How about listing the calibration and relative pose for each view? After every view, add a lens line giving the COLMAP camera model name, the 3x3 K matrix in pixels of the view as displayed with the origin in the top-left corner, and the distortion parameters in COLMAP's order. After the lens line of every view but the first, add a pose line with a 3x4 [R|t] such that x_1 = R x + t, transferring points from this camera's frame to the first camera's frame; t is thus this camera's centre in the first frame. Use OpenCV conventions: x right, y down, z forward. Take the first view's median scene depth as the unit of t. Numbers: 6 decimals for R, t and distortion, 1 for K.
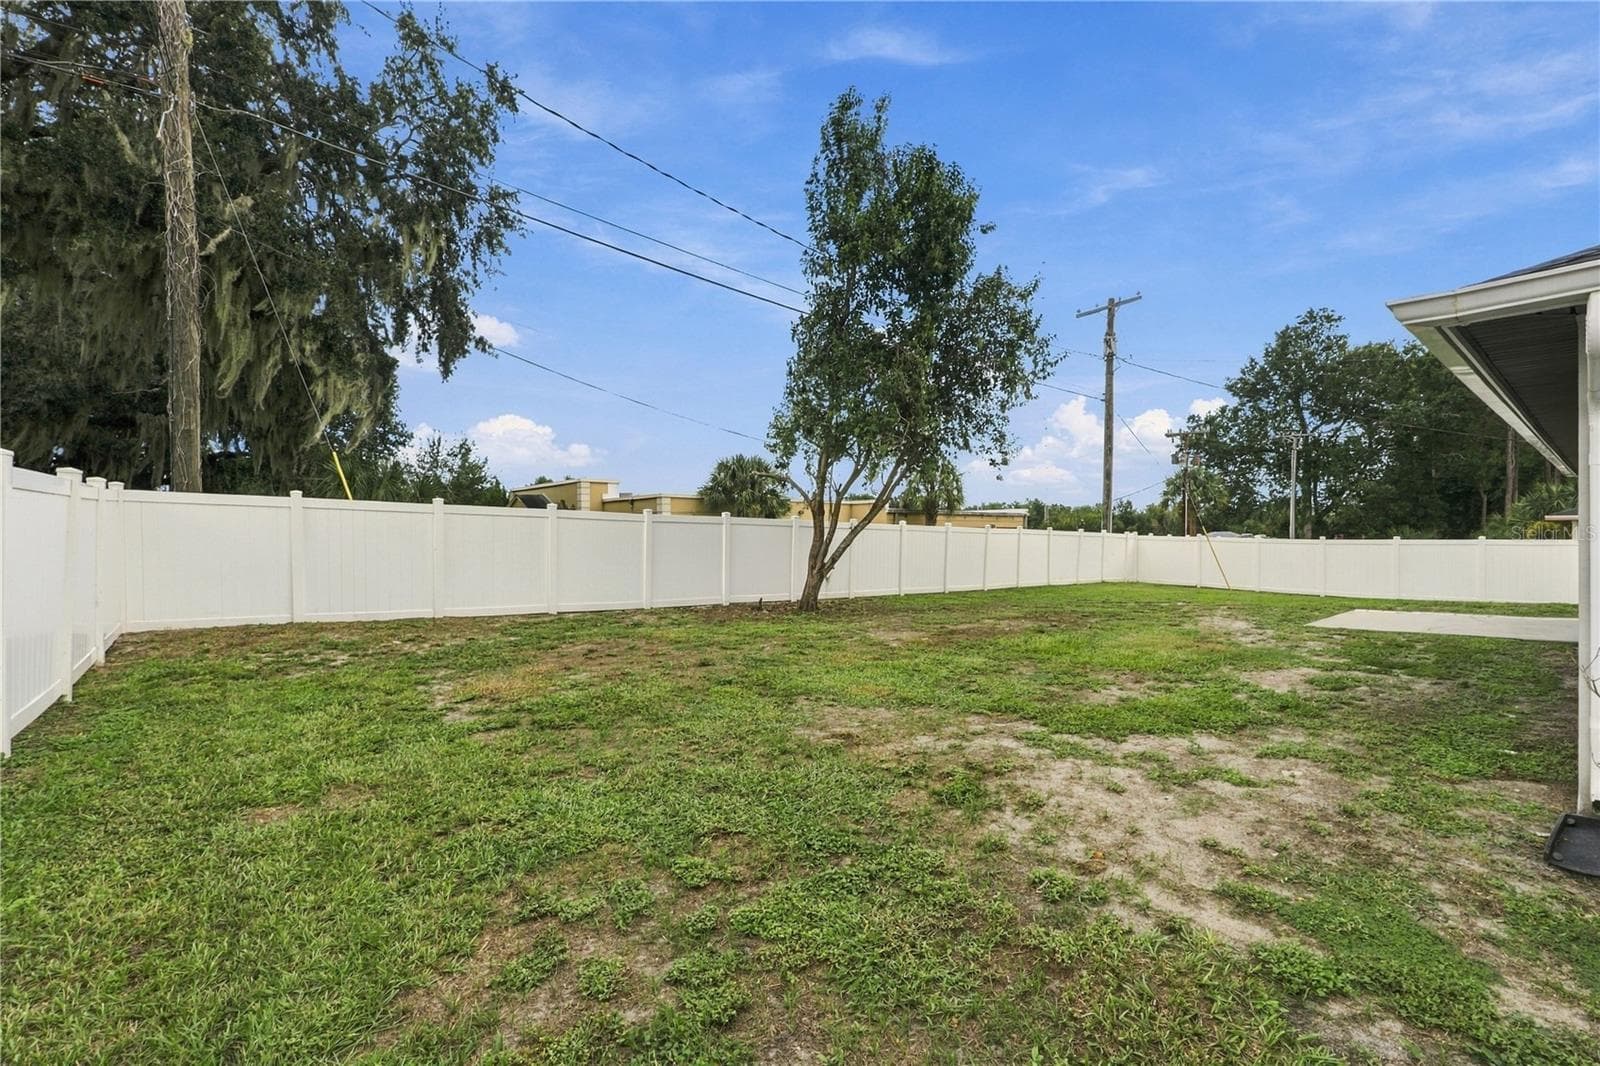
lens RADIAL K [[676.4, 0, 804.2], [0, 676.4, 537.1], [0, 0, 1]] dist [-0.000355, 0.000854]
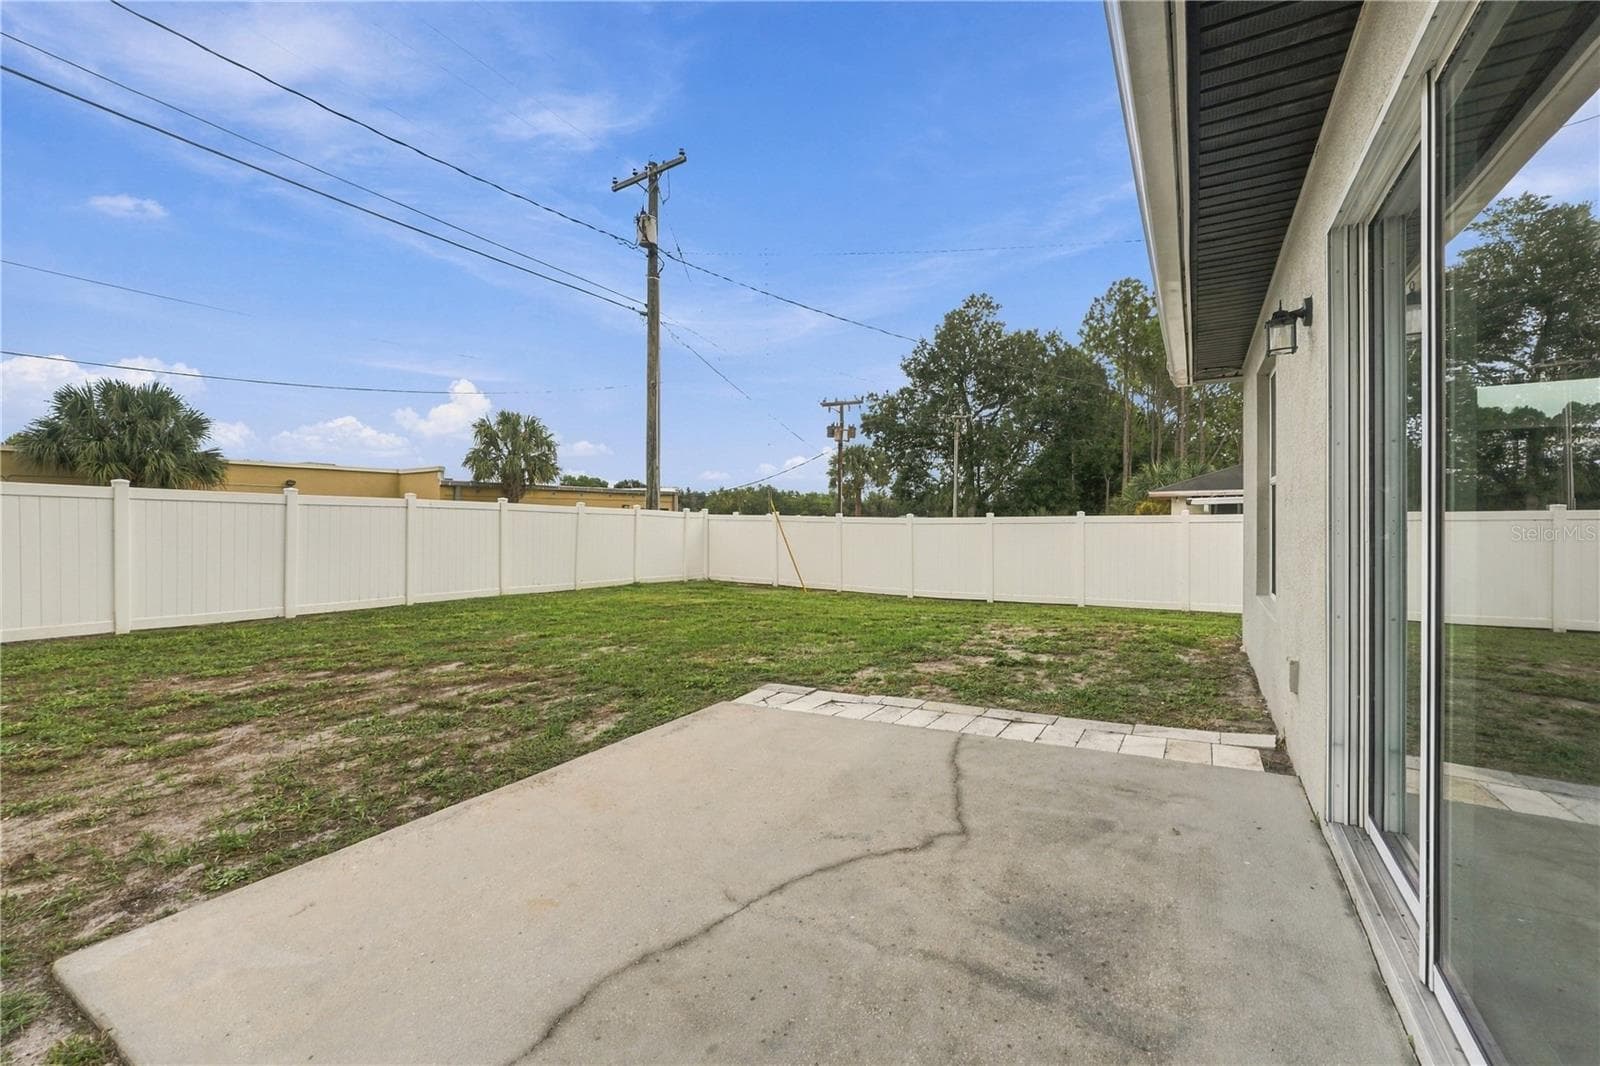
lens RADIAL K [[676.4, 0, 790.6], [0, 676.4, 527.7], [0, 0, 1]] dist [-0.000355, 0.000854]
pose [[0.942896, -0.007181, 0.333010, 0.154543], [0.005288, 0.999964, 0.006588, 0.003498], [-0.333045, -0.004451, 0.942900, 0.138263]]
